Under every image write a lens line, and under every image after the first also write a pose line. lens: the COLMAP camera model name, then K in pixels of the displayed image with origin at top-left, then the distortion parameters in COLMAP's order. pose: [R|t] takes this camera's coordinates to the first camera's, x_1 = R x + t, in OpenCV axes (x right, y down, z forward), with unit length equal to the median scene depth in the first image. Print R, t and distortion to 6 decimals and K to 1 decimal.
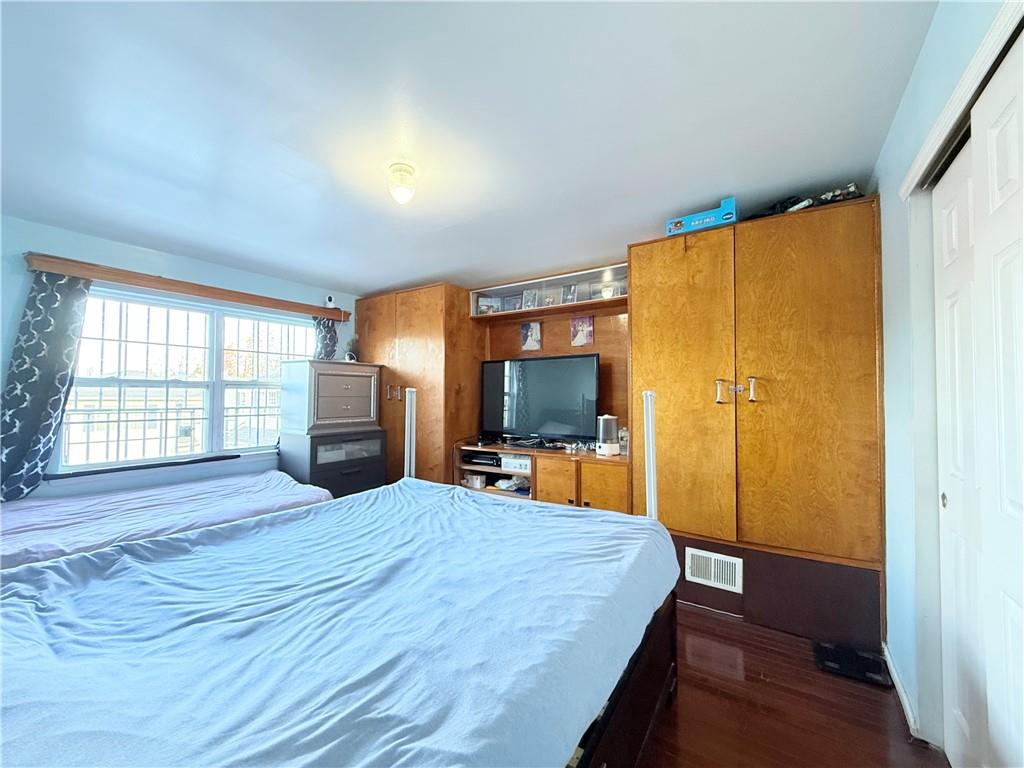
lens RADIAL K [[408.8, 0, 510.8], [0, 408.8, 383.7], [0, 0, 1]] dist [-0.000528, -0.000166]
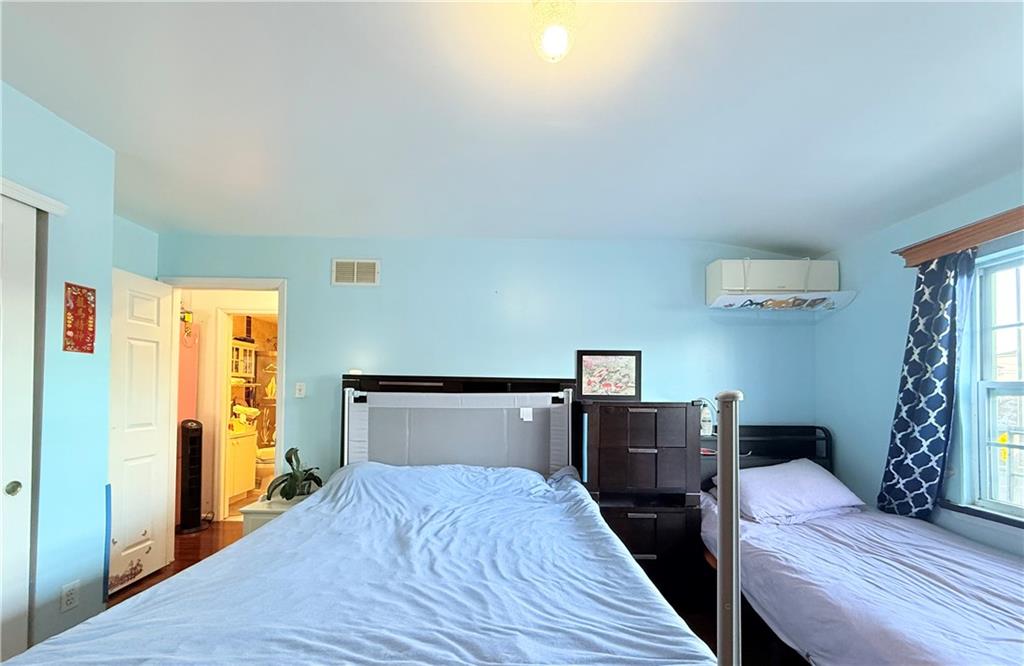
lens RADIAL K [[412.1, 0, 511.4], [0, 412.1, 384.7], [0, 0, 1]] dist [0.002613, 0.000215]
pose [[-0.840417, -0.022296, -0.541481, 0.053127], [0.002384, 0.998992, -0.044835, 0.018288], [0.541935, -0.038971, -0.839516, 1.022284]]
